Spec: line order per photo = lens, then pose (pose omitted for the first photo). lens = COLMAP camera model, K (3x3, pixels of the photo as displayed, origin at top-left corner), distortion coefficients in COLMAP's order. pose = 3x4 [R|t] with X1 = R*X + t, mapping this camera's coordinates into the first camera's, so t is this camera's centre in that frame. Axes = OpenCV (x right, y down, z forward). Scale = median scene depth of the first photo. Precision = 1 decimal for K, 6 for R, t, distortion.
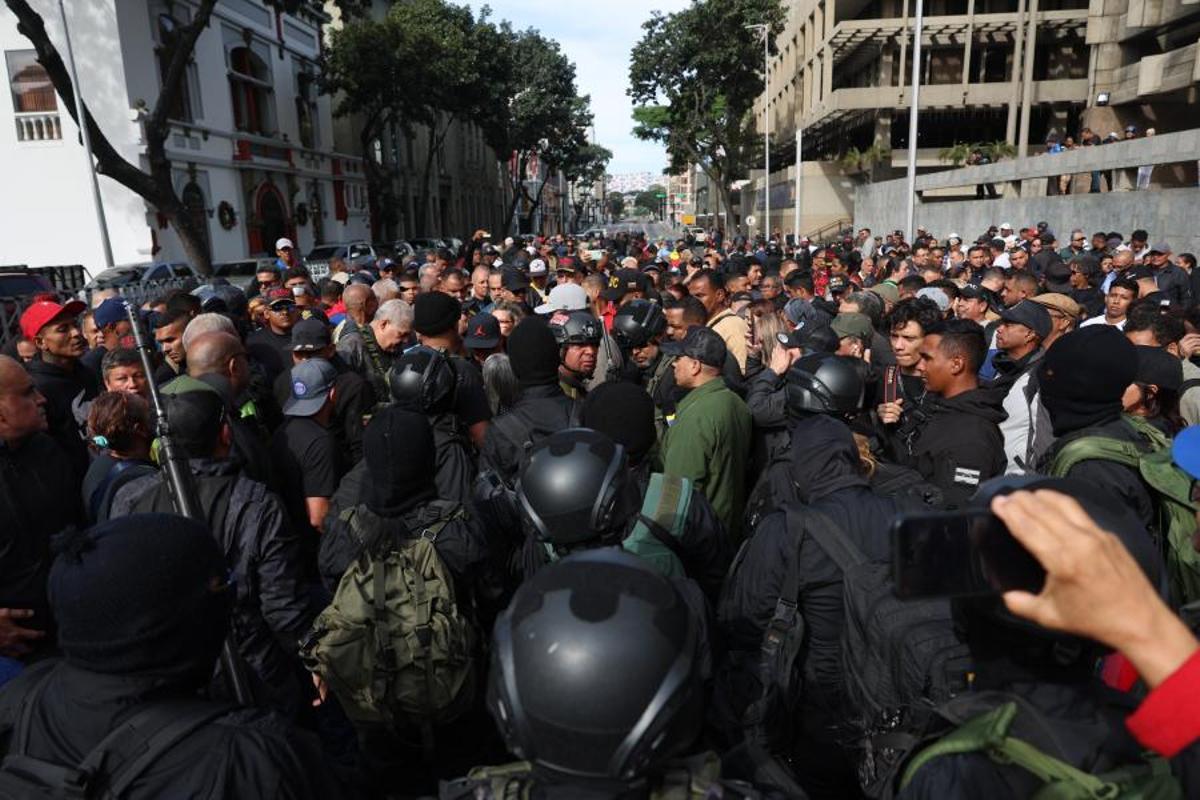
lens RADIAL K [[810.4, 0, 600.0], [0, 810.4, 400.0], [0, 0, 1]] dist [-0.002826, -0.001936]
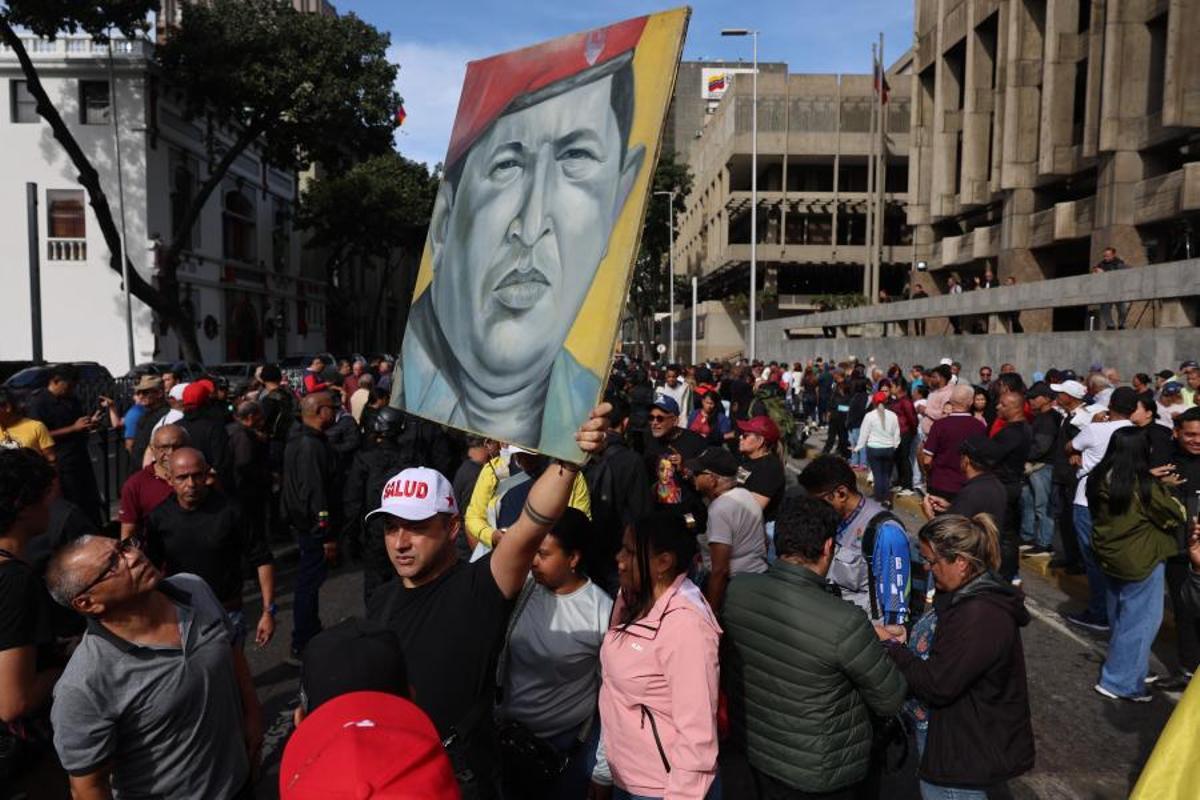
lens RADIAL K [[810.4, 0, 600.0], [0, 810.4, 400.0], [0, 0, 1]] dist [-0.002826, -0.001936]
pose [[0.995950, 0.032433, 0.083857, 0.006769], [-0.019416, 0.988249, -0.151614, 0.037792], [-0.087789, 0.149372, 0.984876, -0.163256]]
